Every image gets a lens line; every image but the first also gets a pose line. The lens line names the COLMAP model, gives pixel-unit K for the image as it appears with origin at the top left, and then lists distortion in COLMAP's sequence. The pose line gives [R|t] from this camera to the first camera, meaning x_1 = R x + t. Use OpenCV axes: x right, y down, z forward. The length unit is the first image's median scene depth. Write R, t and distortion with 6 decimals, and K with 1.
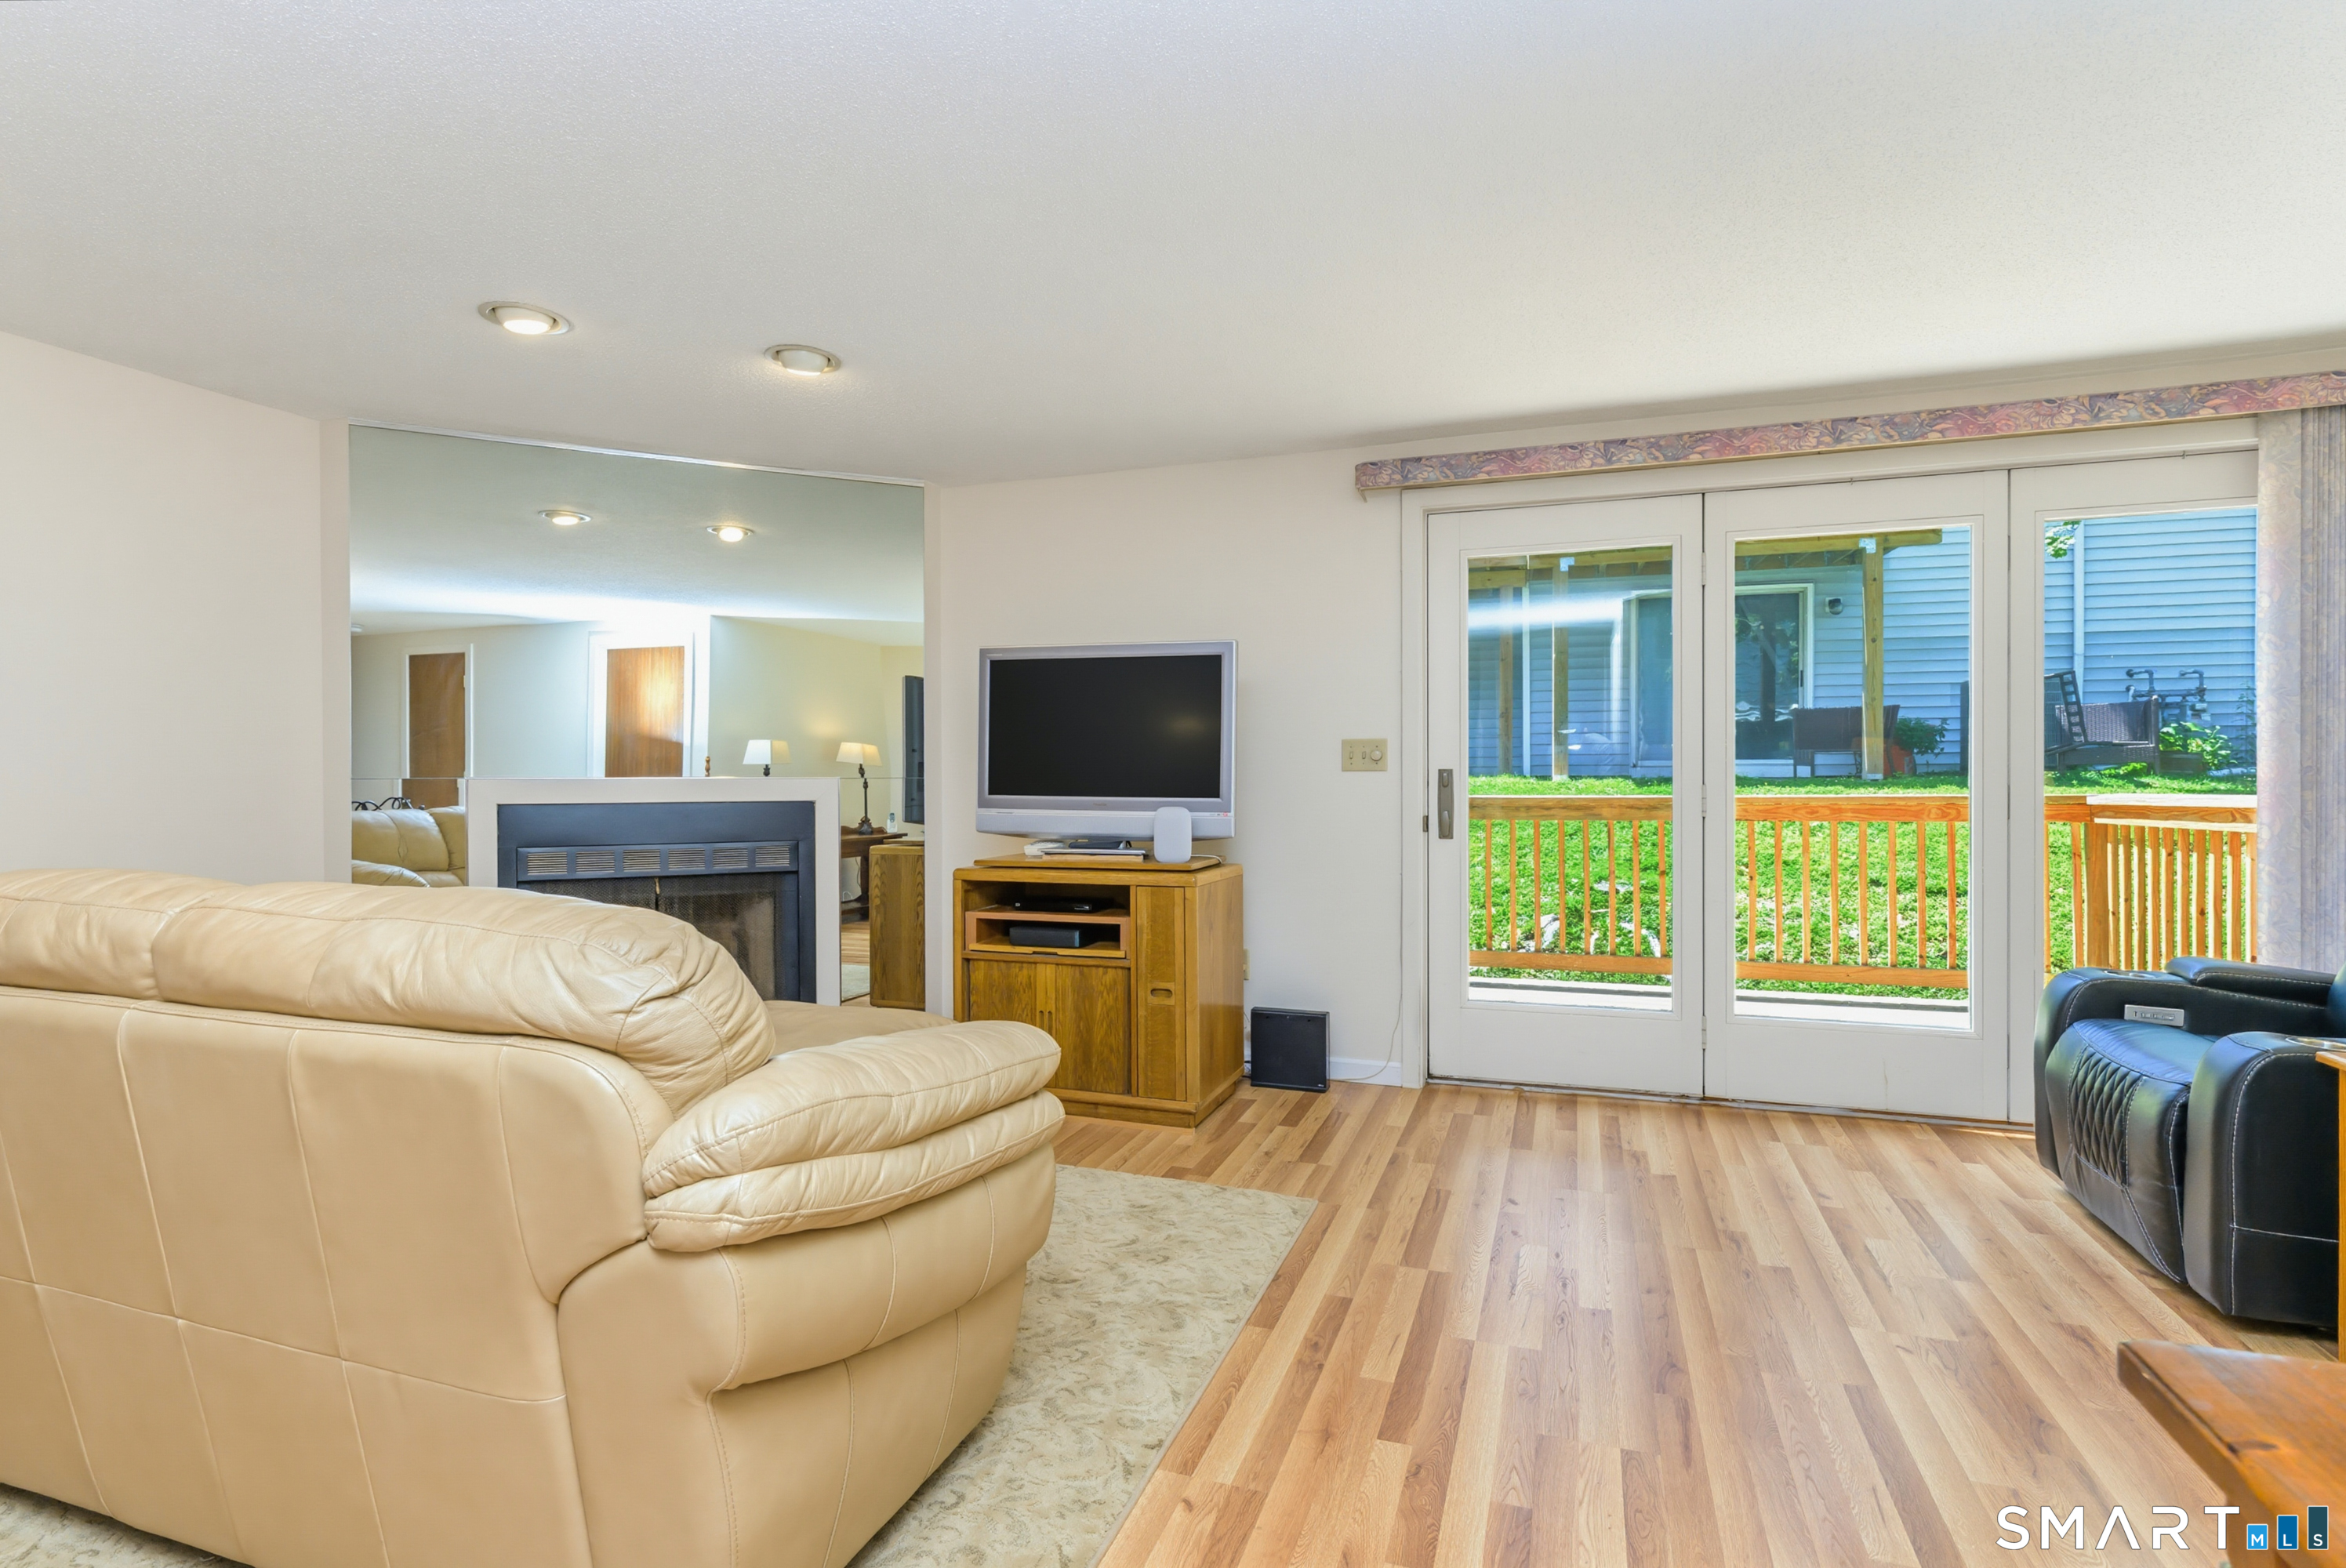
lens RADIAL K [[1142.0, 0, 1173.0], [0, 1142.0, 784.0], [0, 0, 1]] dist [-0.003144, -0.000301]
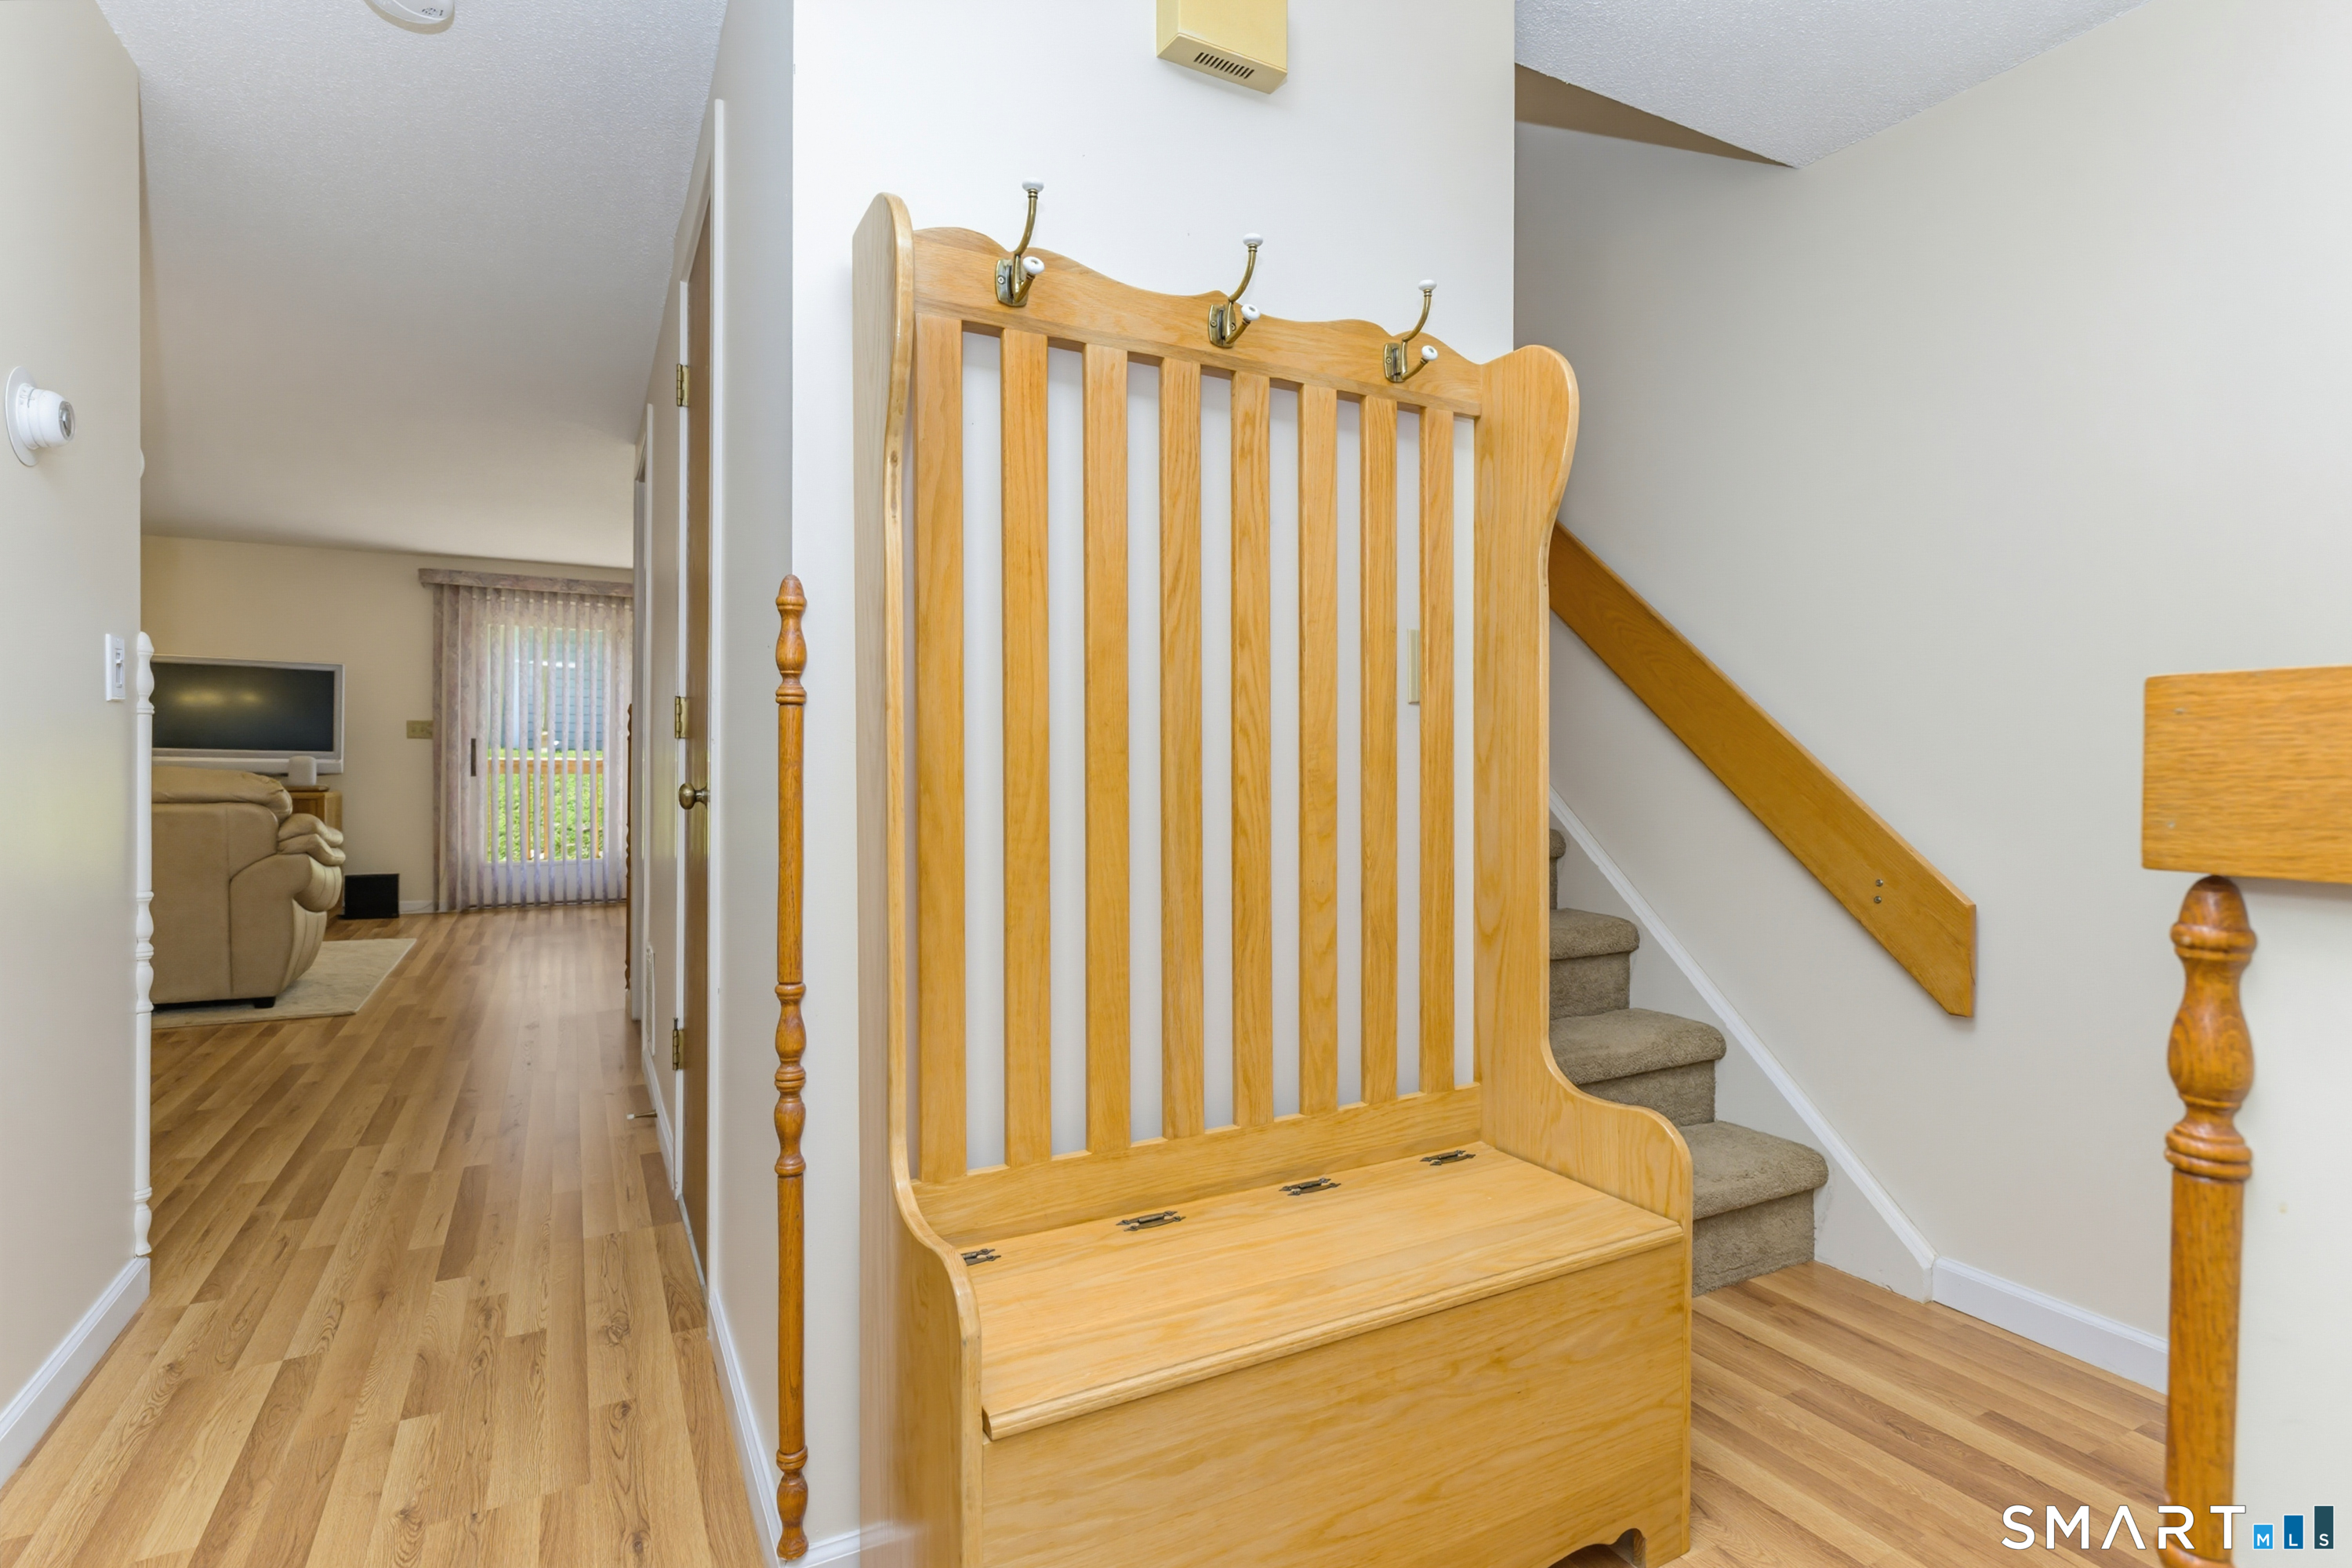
lens RADIAL K [[1142.3, 0, 1180.7], [0, 1142.3, 767.7], [0, 0, 1]] dist [-0.001038, -0.000073]
pose [[0.673087, 0.000387, 0.739563, -0.396680], [-0.001452, 0.999999, 0.000799, 0.034397], [-0.739562, -0.001611, 0.673086, -1.203898]]
